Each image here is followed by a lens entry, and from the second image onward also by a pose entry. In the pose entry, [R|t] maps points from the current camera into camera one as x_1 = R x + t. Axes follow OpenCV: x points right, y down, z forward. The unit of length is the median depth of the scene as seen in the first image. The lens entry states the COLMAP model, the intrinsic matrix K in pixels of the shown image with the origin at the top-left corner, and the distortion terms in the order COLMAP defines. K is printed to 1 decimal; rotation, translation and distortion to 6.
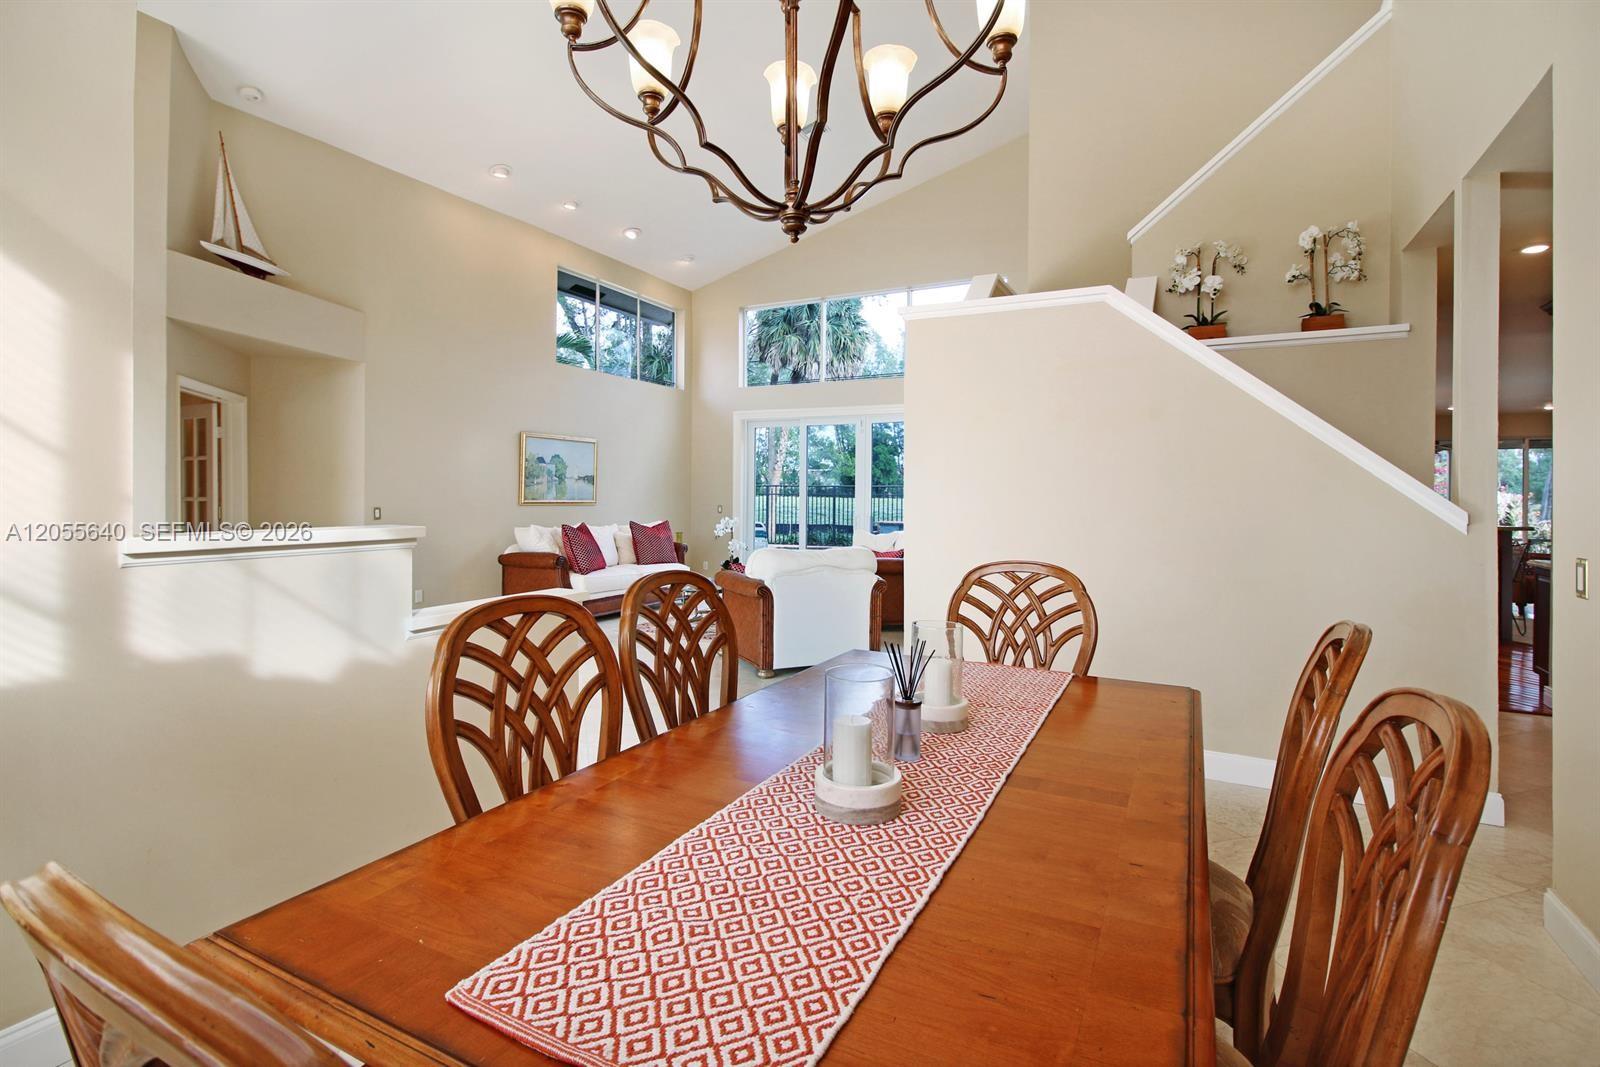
lens RADIAL K [[766.2, 0, 802.0], [0, 766.2, 517.3], [0, 0, 1]] dist [-0.001668, -0.001175]
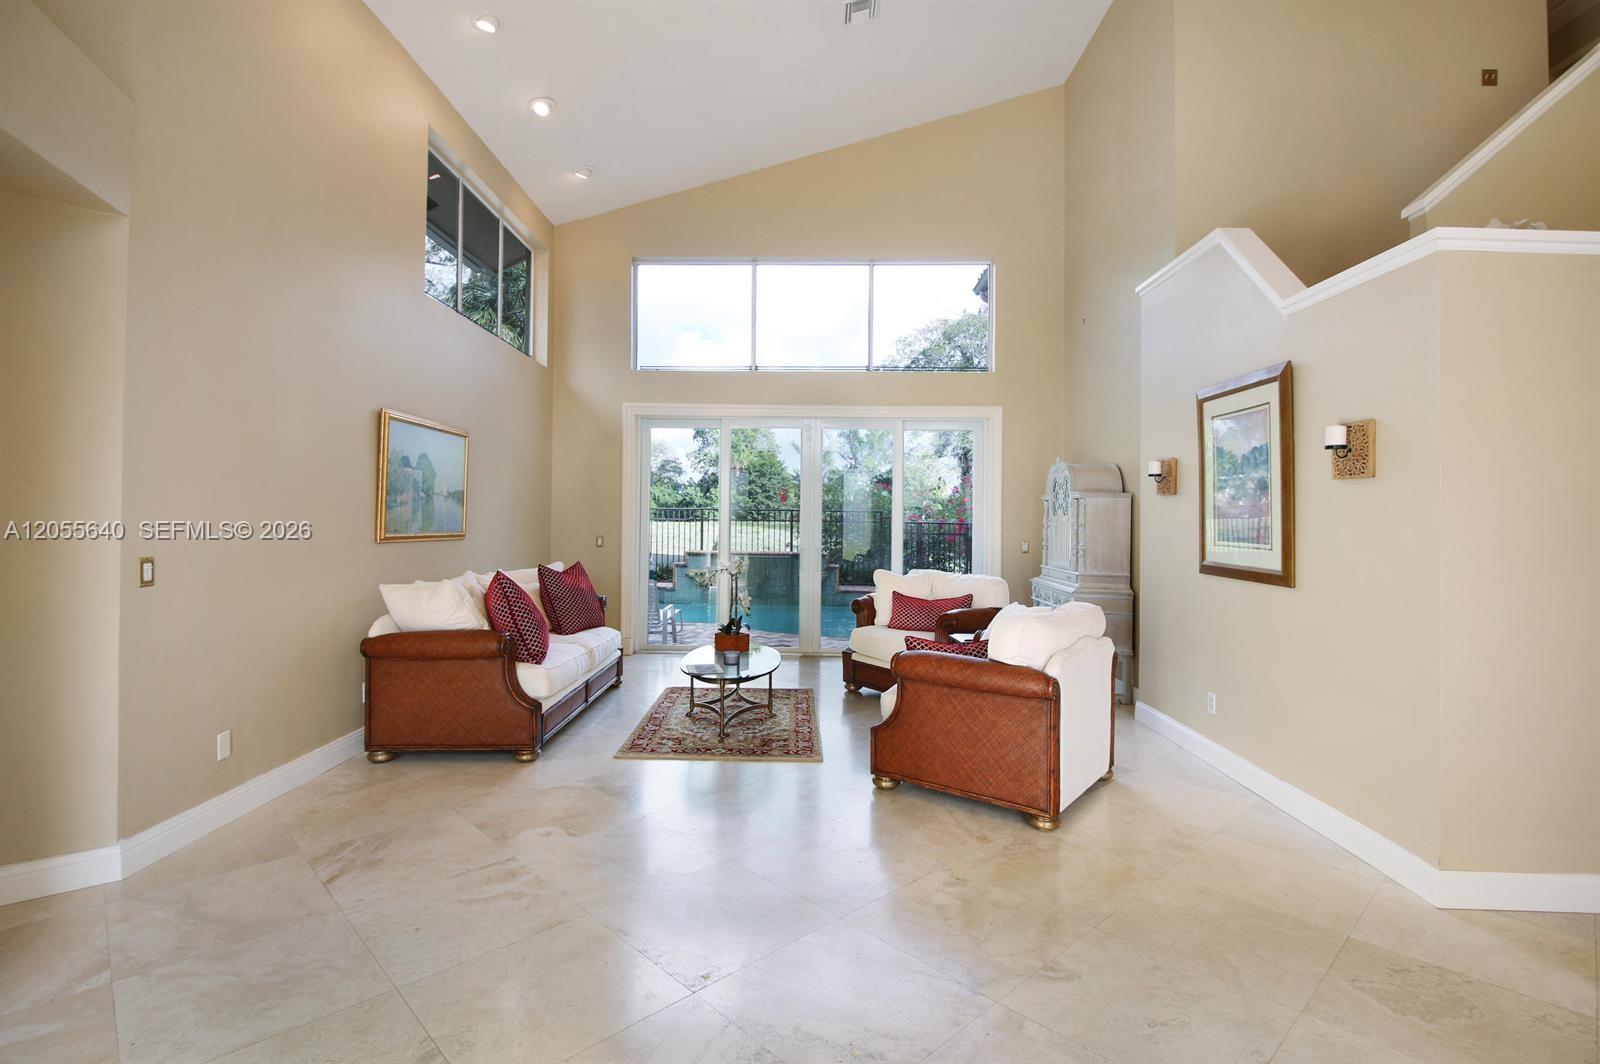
lens RADIAL K [[766.2, 0, 794.3], [0, 766.2, 527.4], [0, 0, 1]] dist [-0.001668, -0.001175]
pose [[0.893336, -0.006555, 0.449341, -0.337374], [0.010585, 0.999923, -0.006458, -0.019737], [-0.449264, 0.010525, 0.893337, 0.365542]]
